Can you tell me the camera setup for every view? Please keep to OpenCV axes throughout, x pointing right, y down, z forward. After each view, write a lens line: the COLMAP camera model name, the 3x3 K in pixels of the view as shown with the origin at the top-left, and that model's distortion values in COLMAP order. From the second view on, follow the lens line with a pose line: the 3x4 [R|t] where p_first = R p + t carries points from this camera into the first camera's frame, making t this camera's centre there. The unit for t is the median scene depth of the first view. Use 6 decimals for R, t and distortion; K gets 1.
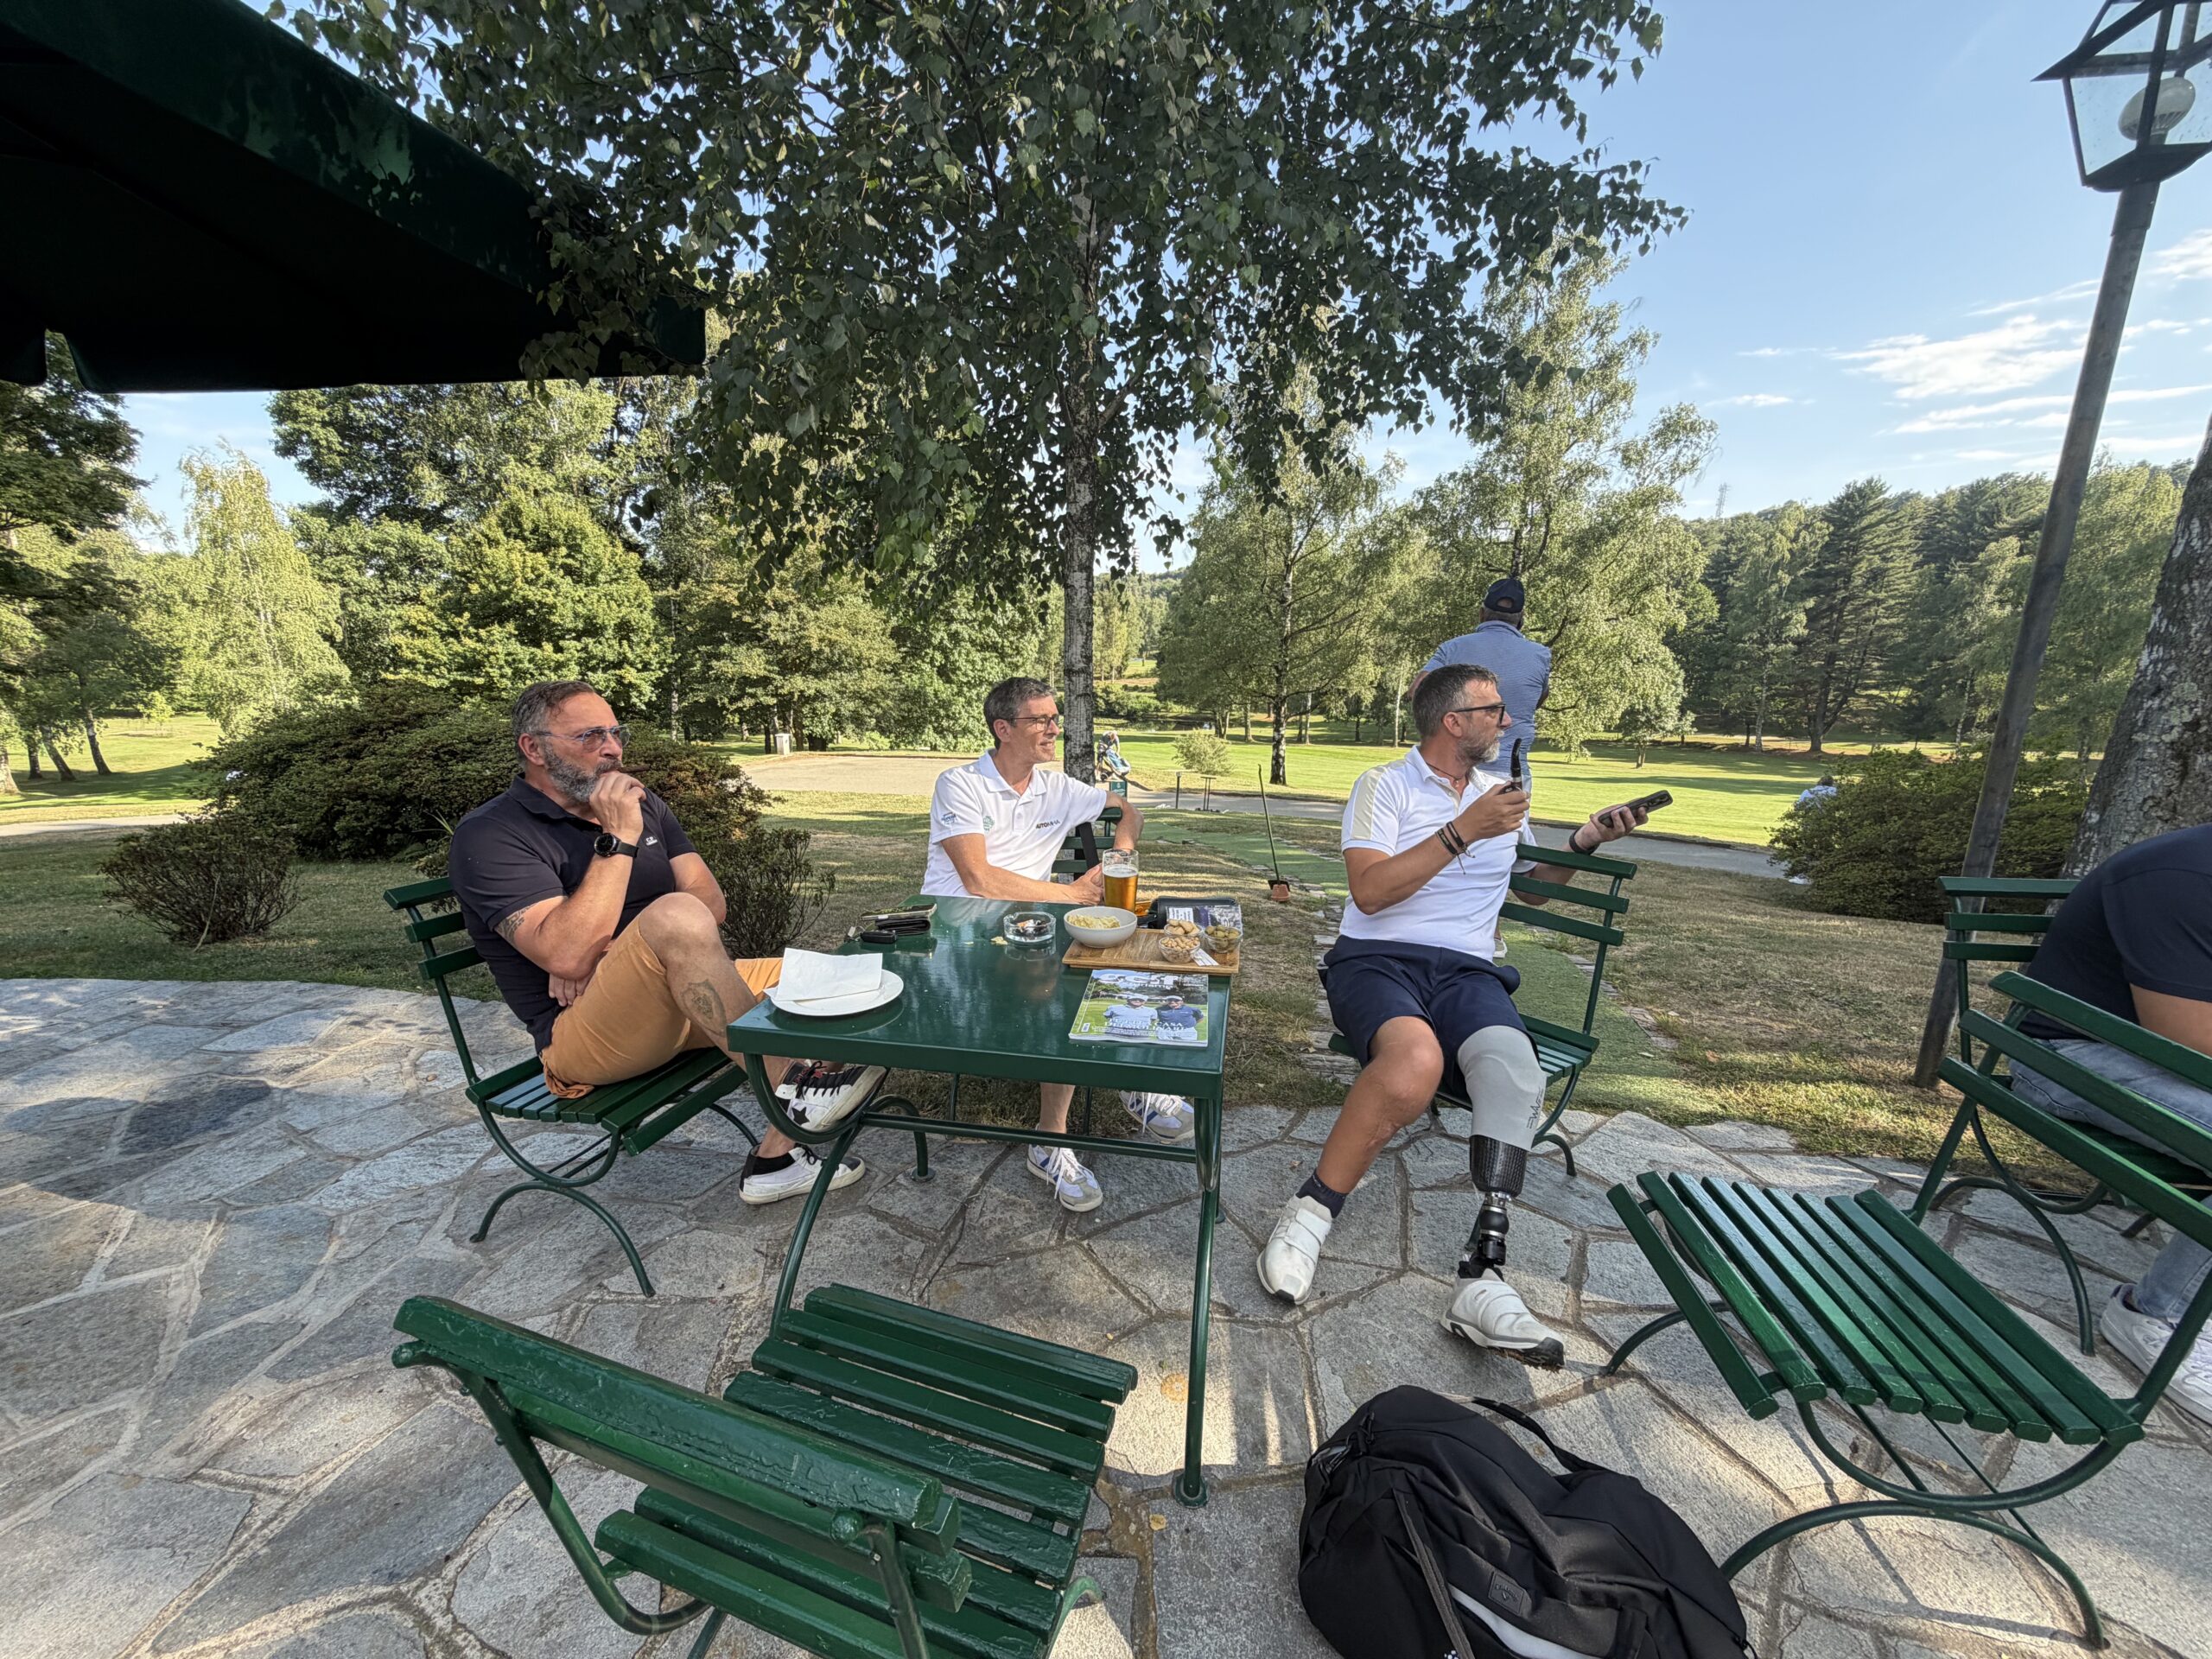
lens RADIAL K [[883.9, 0, 1101.5], [0, 883.9, 834.9], [0, 0, 1]] dist [0.001158, -0.000630]
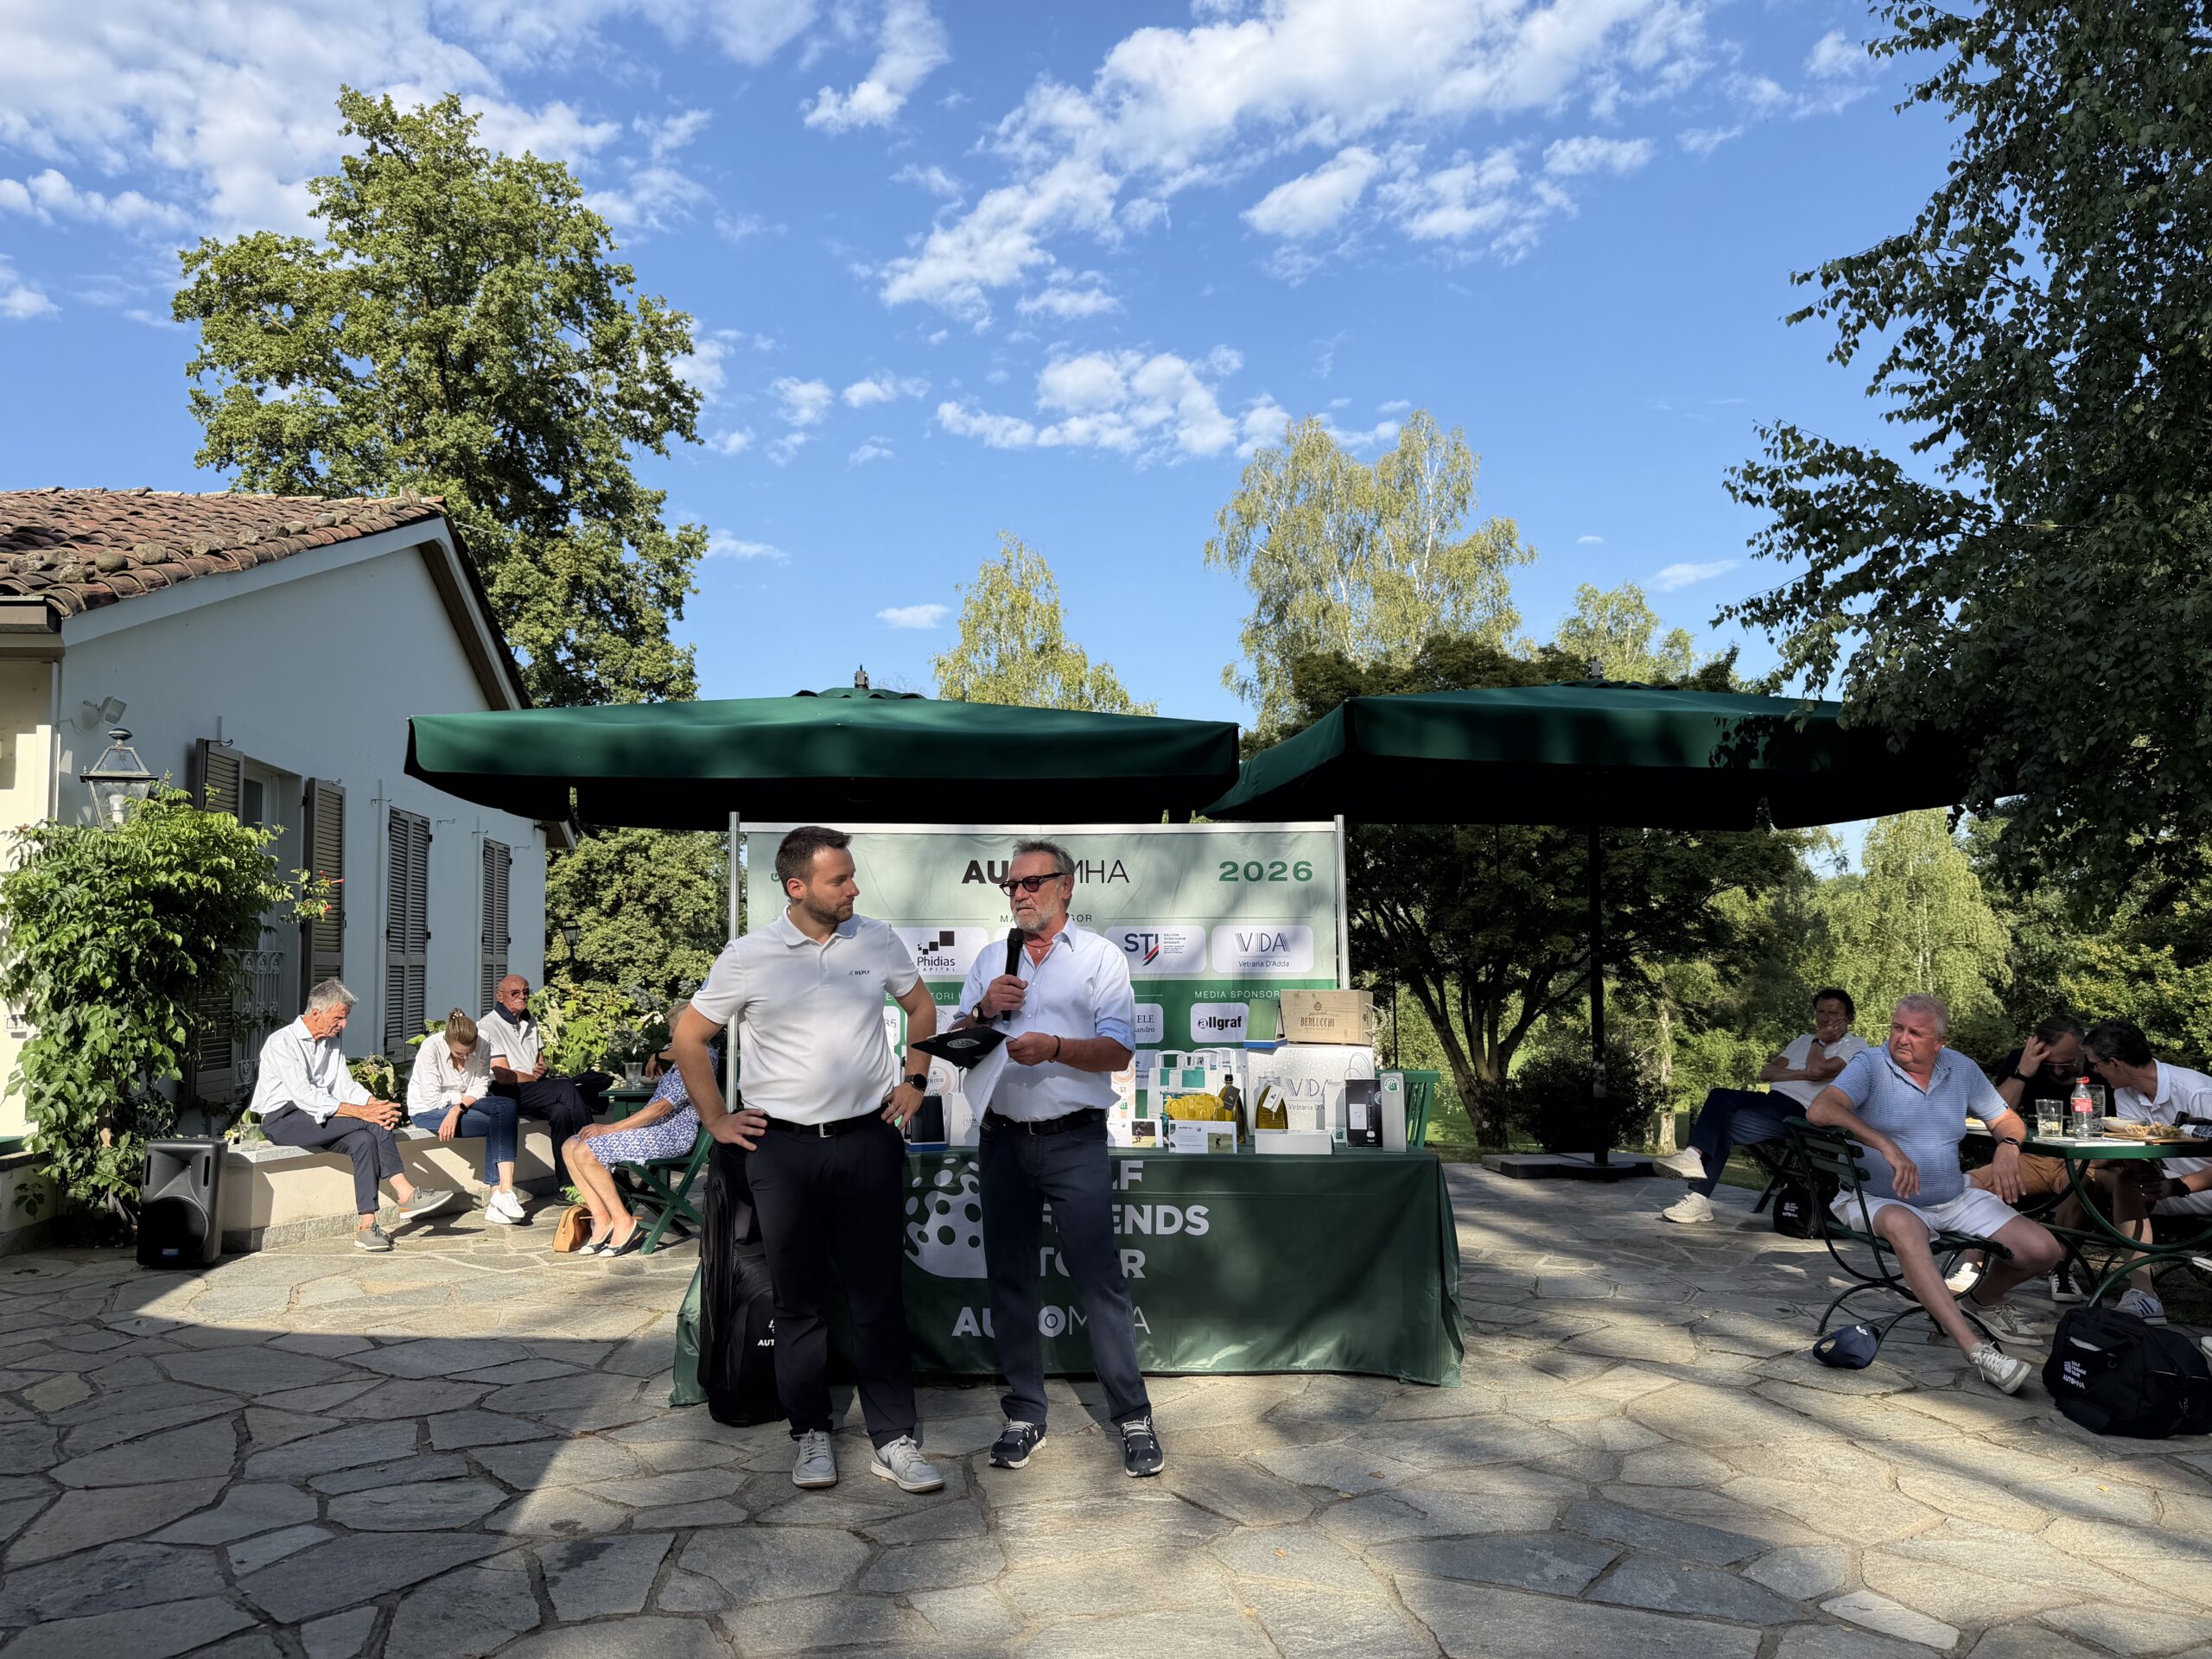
lens RADIAL K [[1545.2, 0, 1110.6], [0, 1545.2, 825.4], [0, 0, 1]] dist [0.072904, -0.078433]
pose [[0.332405, -0.100781, -0.937737, 0.136385], [-0.197202, 0.964870, -0.173600, 0.026300], [0.922290, 0.242630, 0.300854, -0.117435]]
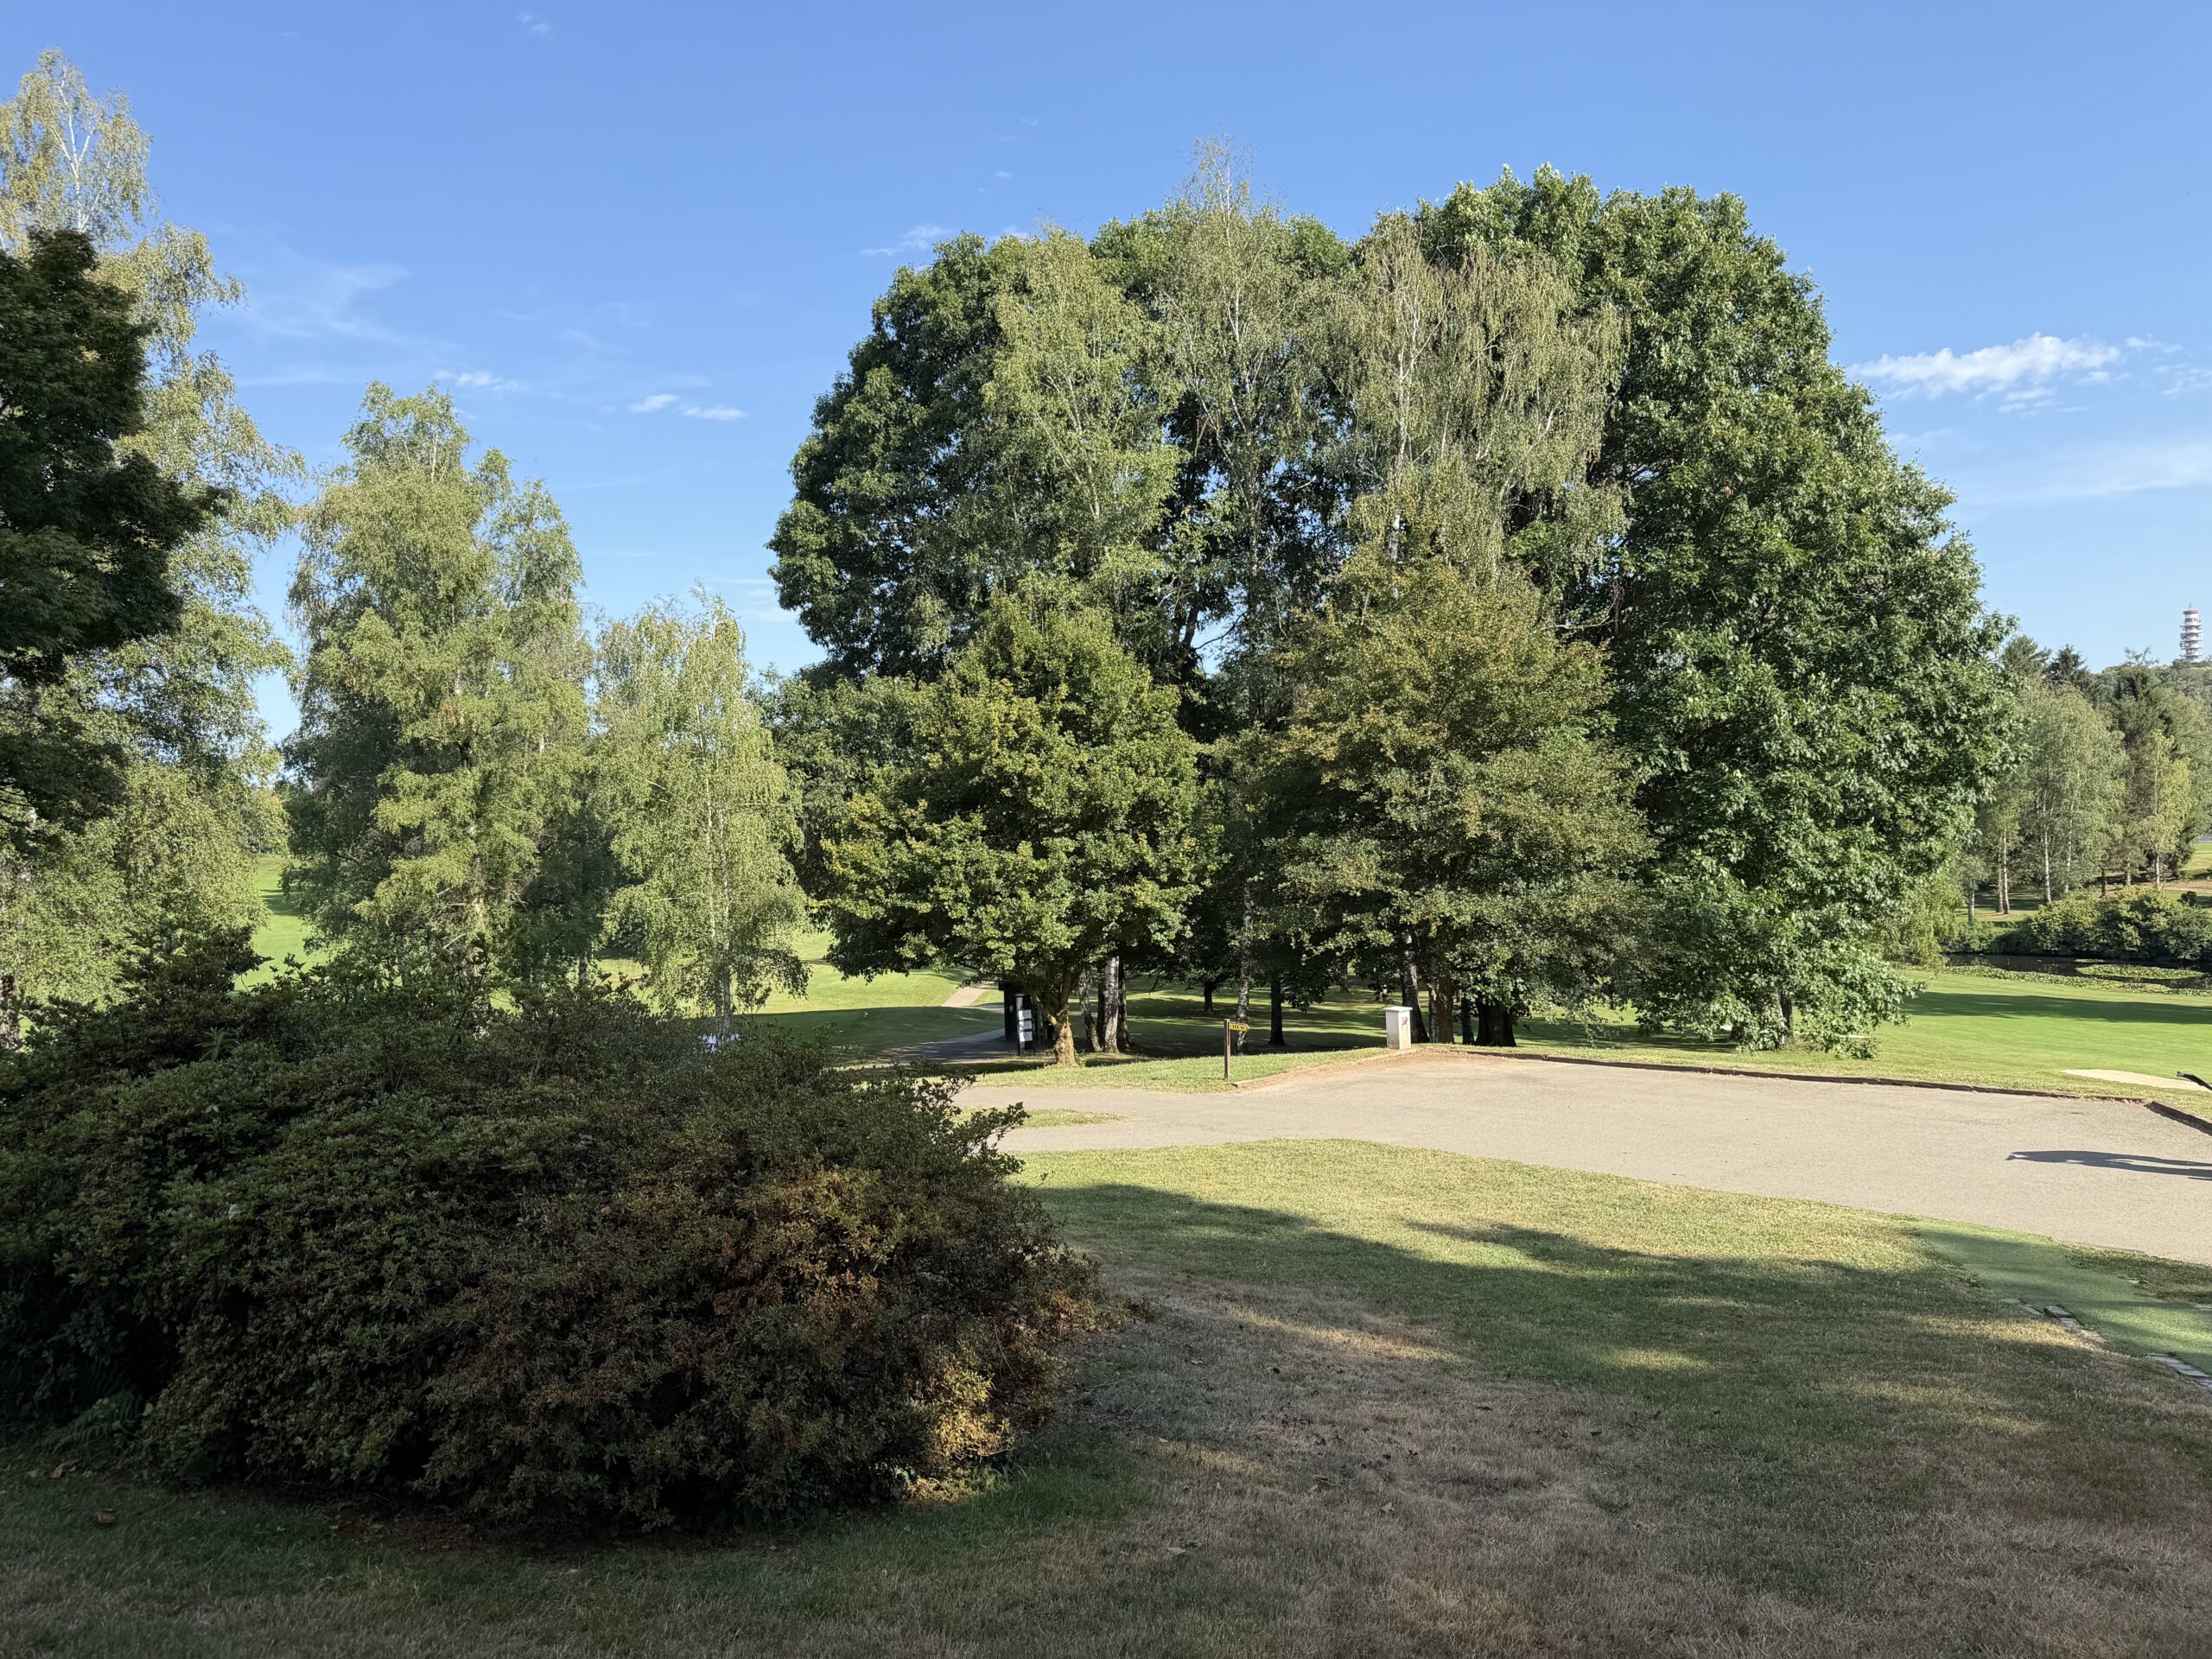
lens RADIAL K [[1545.2, 0, 1096.3], [0, 1545.2, 826.0], [0, 0, 1]] dist [0.072904, -0.078433]
pose [[0.839395, -0.042026, -0.541895, -0.027135], [-0.075380, 0.978370, -0.192640, -0.030998], [0.538270, 0.202549, 0.818071, 0.169946]]
